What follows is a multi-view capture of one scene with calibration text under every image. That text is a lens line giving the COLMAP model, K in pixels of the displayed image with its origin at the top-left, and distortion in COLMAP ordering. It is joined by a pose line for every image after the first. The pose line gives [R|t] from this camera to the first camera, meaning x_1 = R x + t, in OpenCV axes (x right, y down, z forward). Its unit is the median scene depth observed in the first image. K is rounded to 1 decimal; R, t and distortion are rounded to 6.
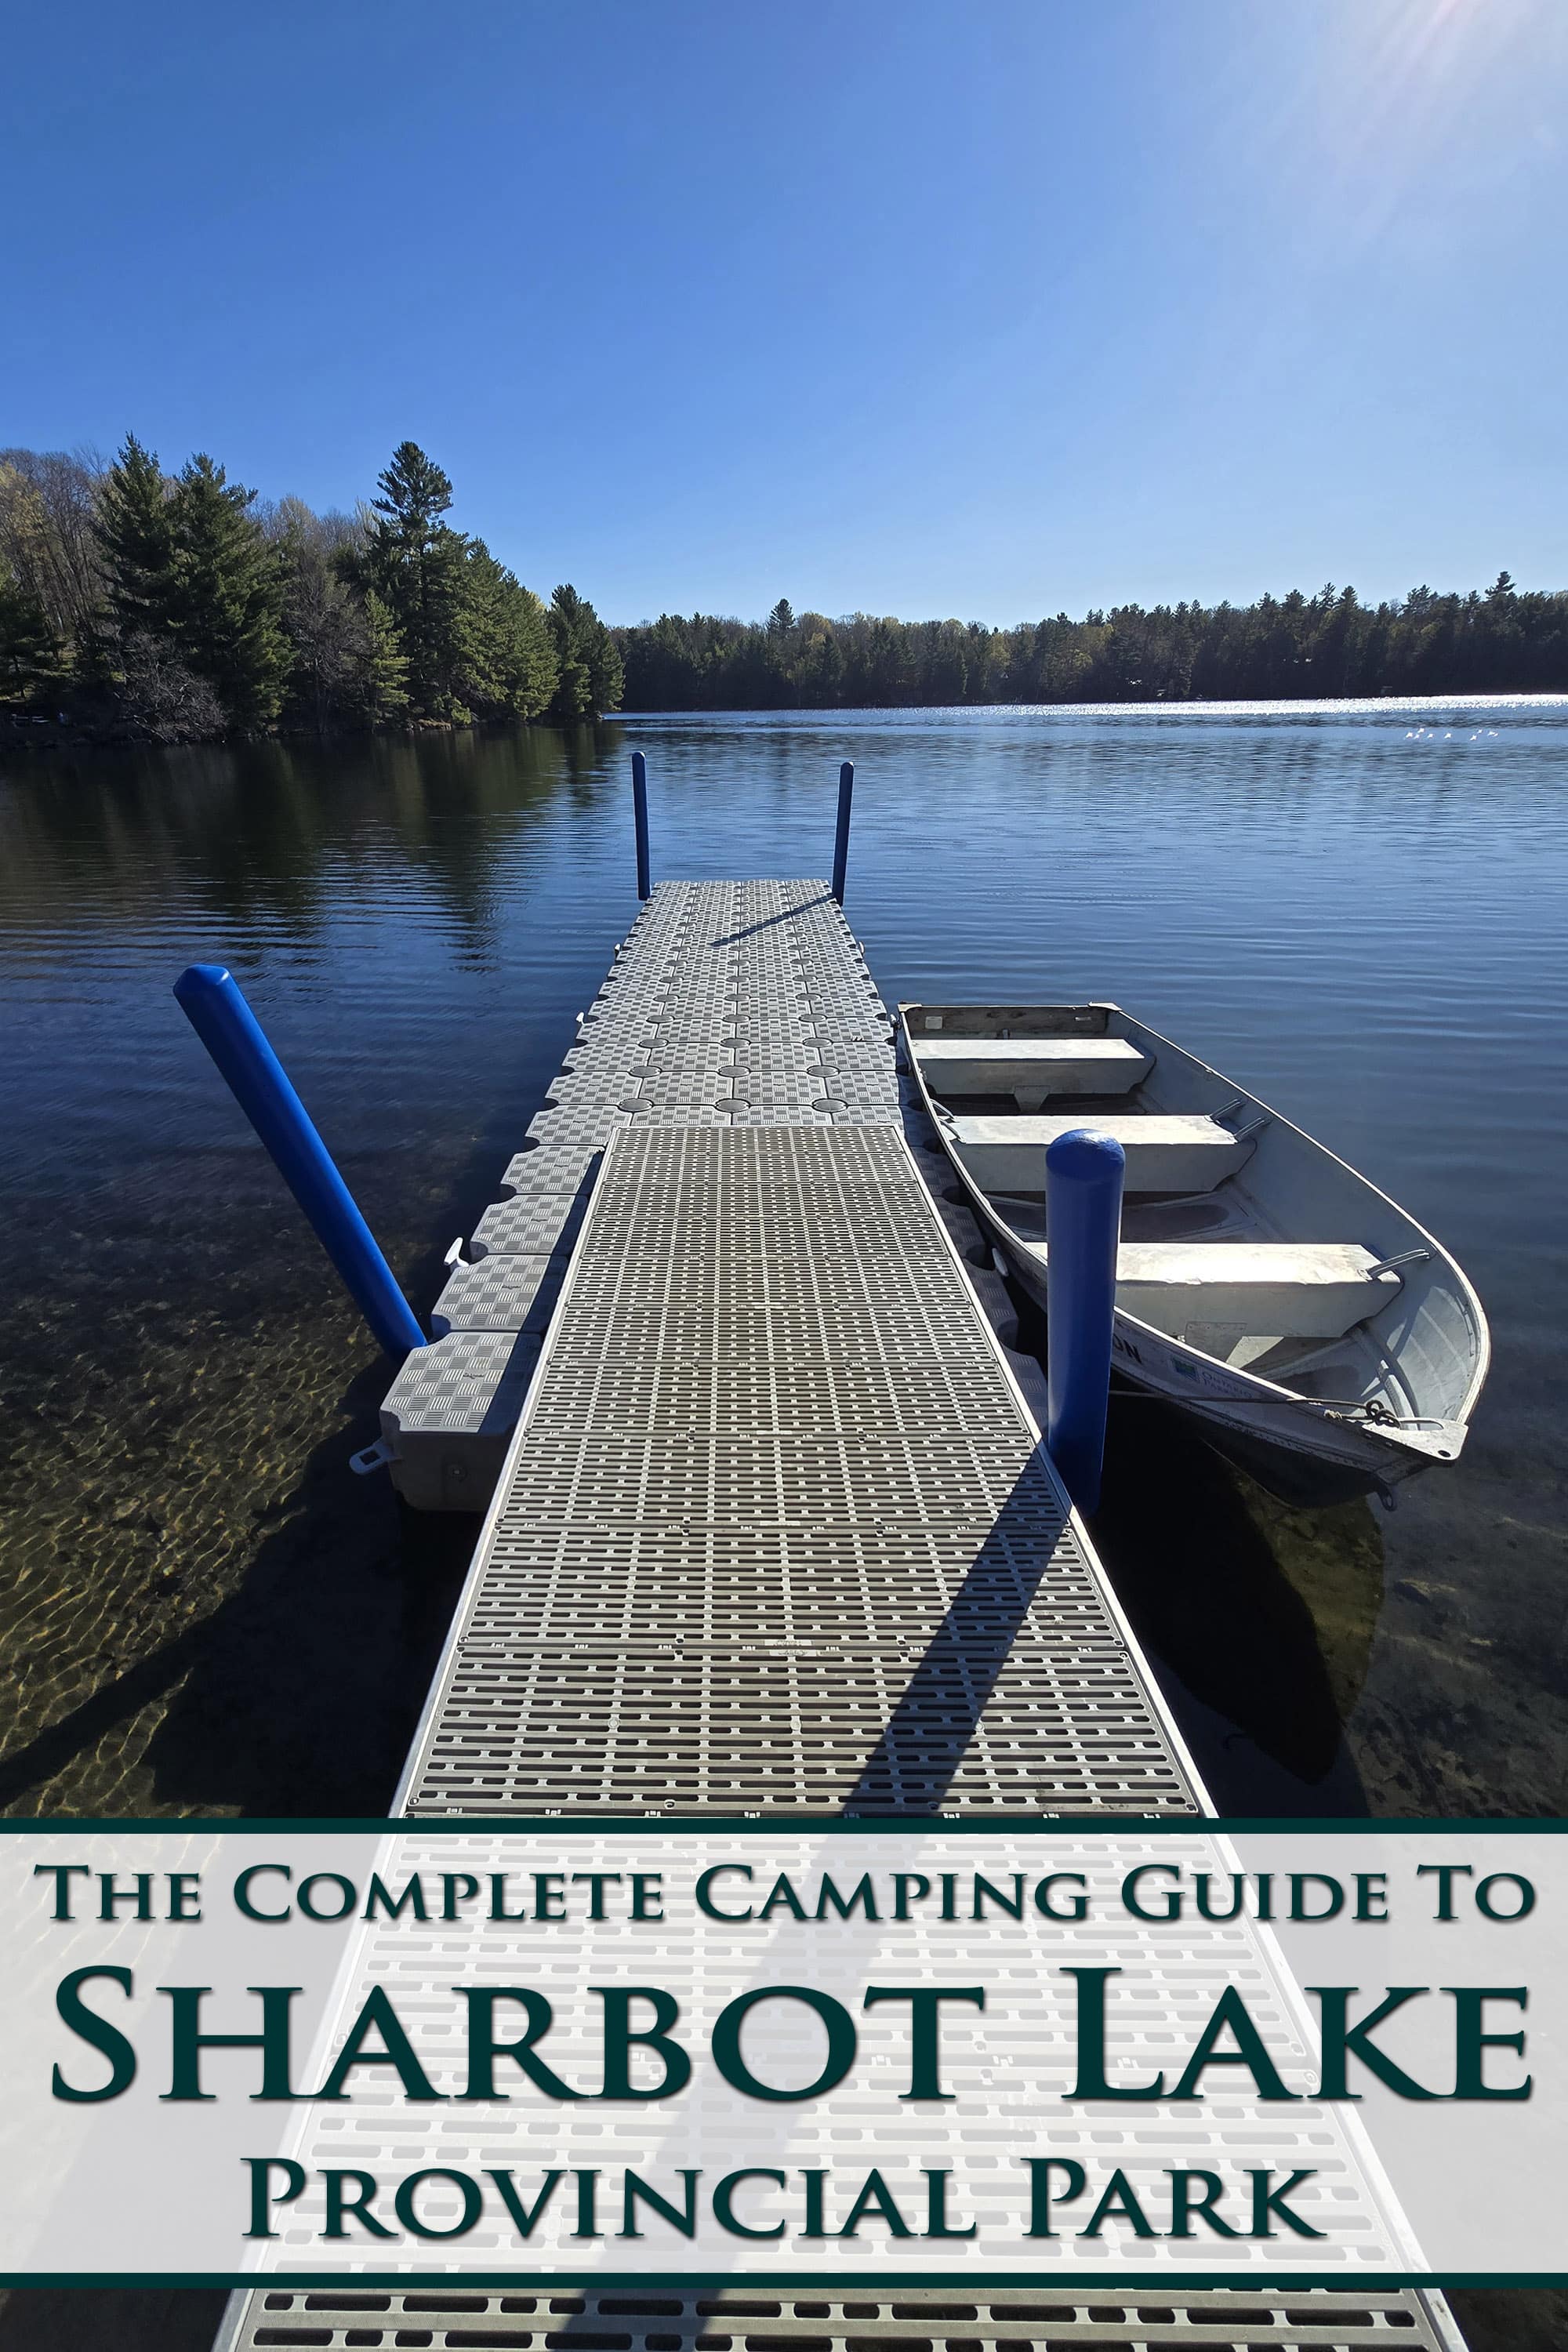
lens RADIAL K [[1224.4, 0, 708.7], [0, 1224.4, 1192.5], [0, 0, 1]] dist [0.002903, 0.000825]
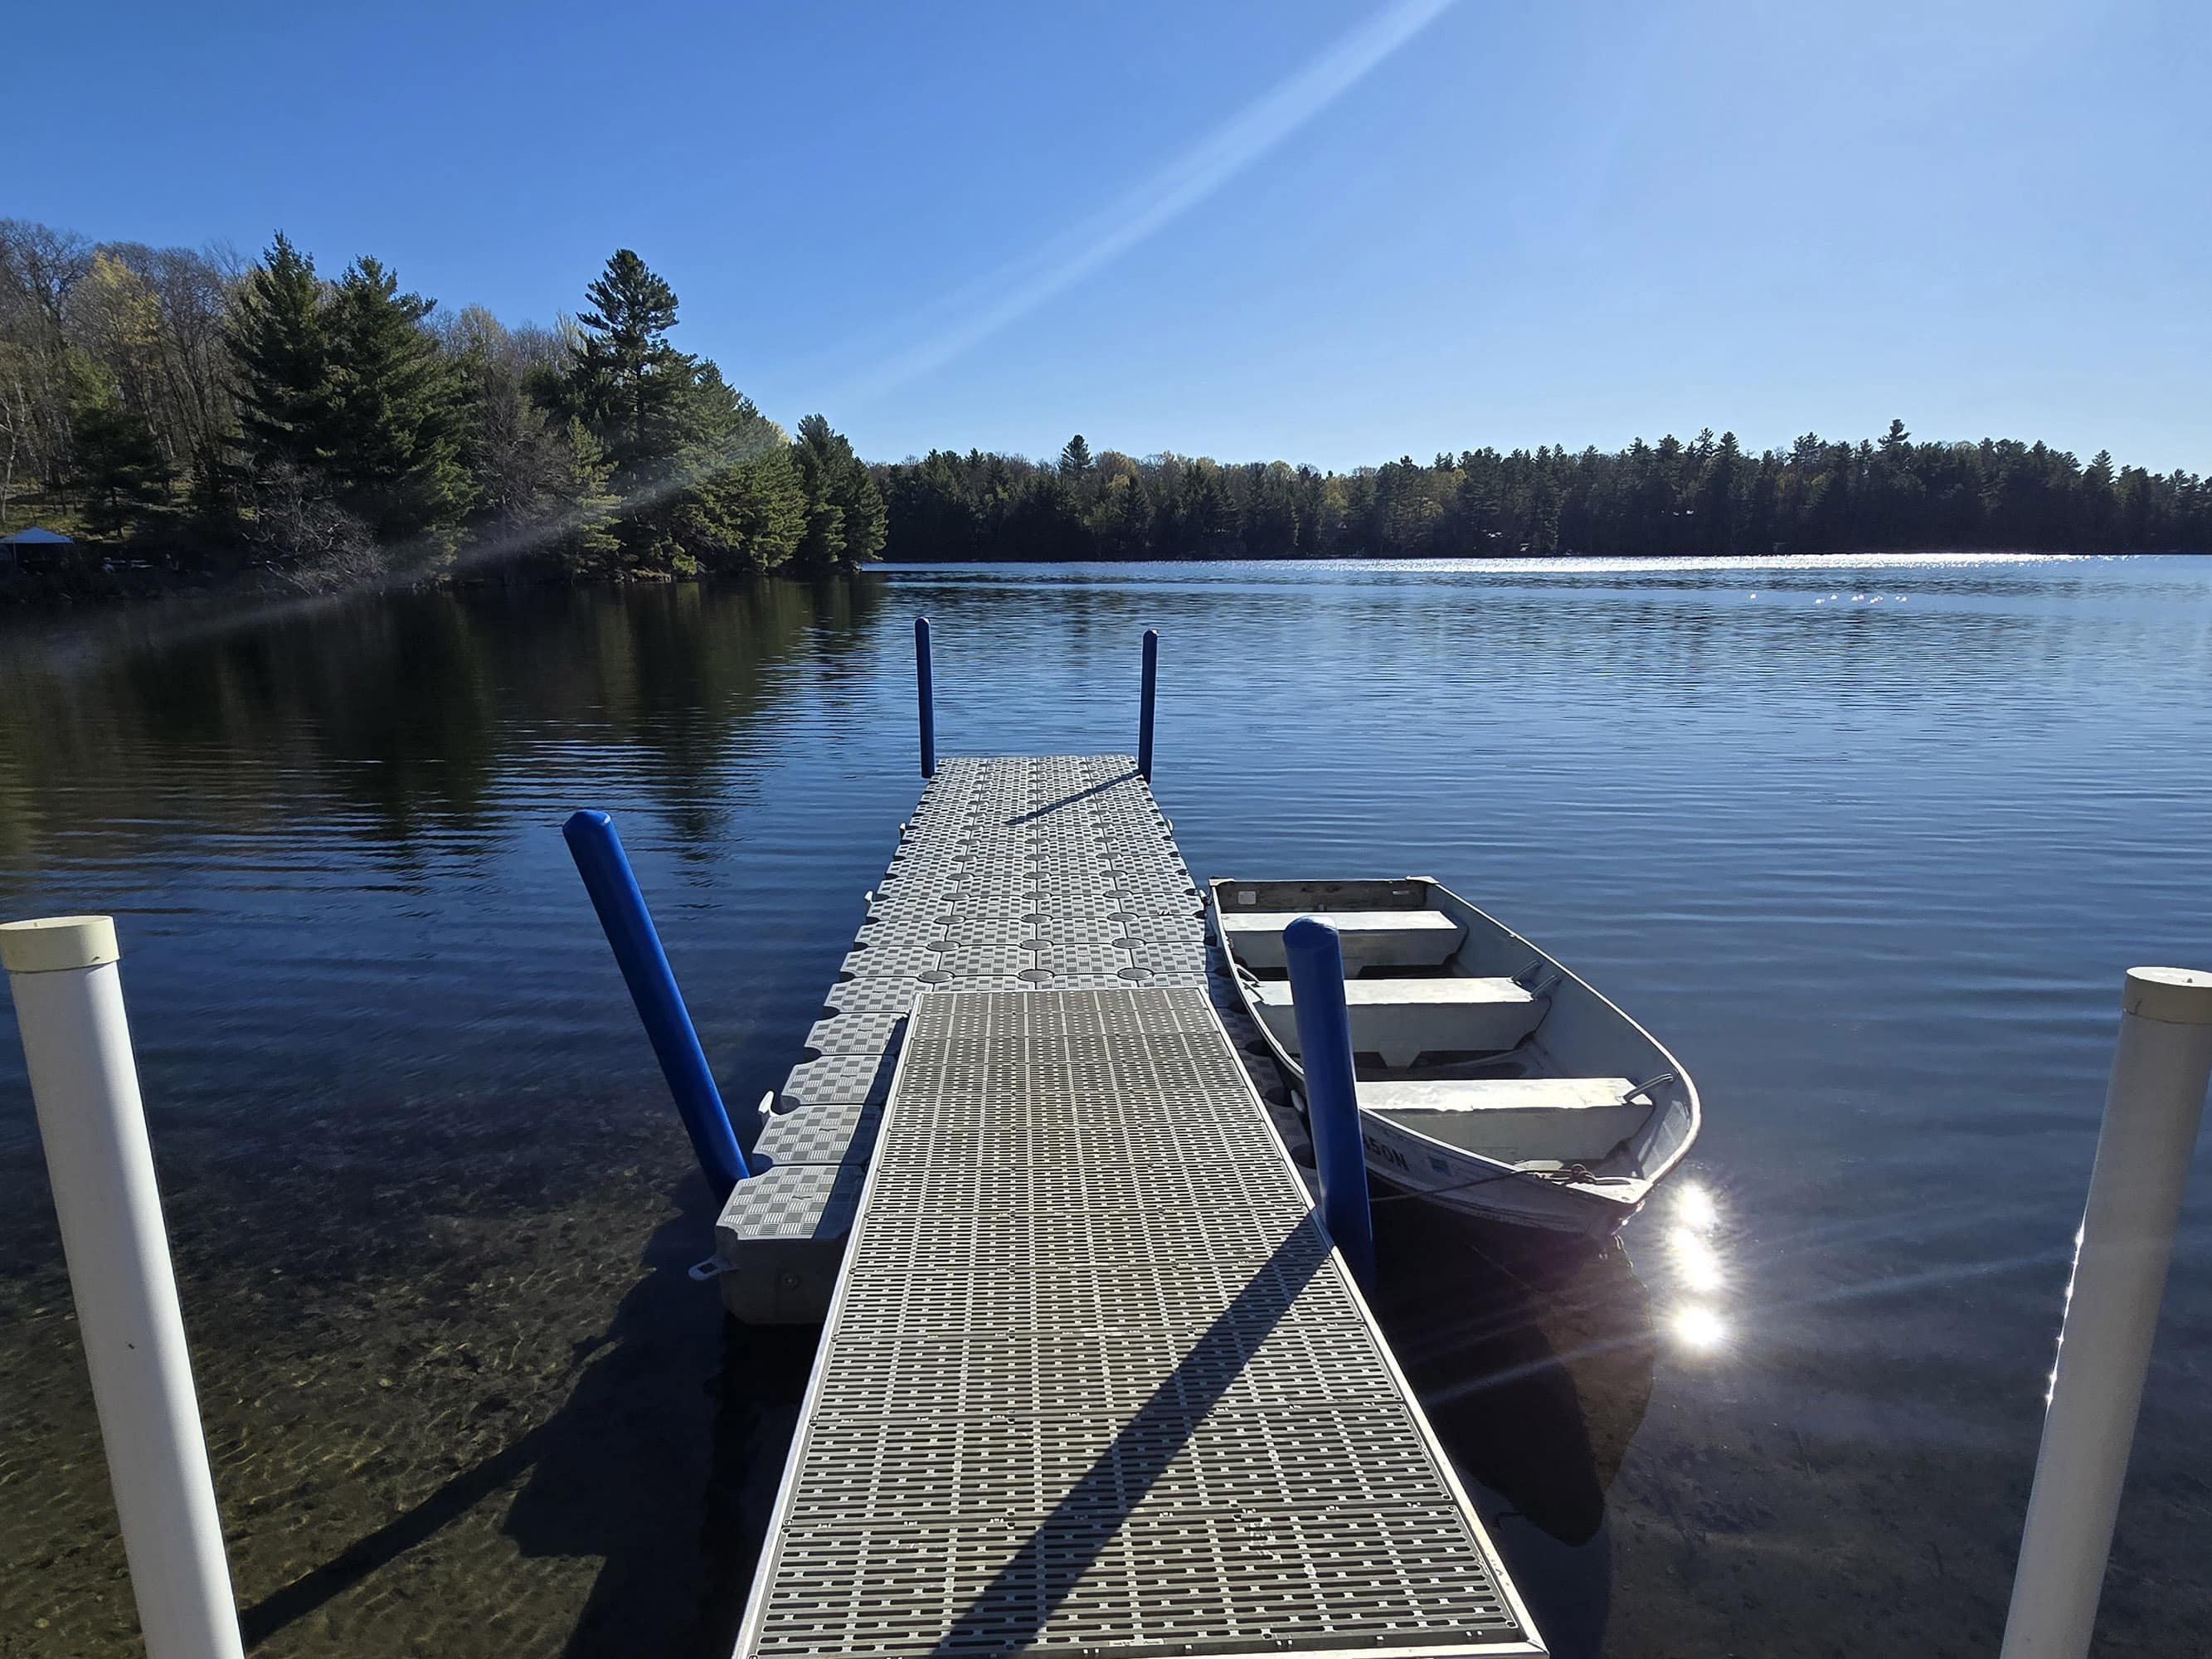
lens RADIAL K [[901.5, 0, 1107.4], [0, 901.5, 835.5], [0, 0, 1]] dist [0.008053, 0.000214]
pose [[0.996435, -0.010130, 0.083756, 0.024962], [0.021489, 0.990496, -0.135856, -0.121842], [-0.081584, 0.137171, 0.987182, 0.402093]]
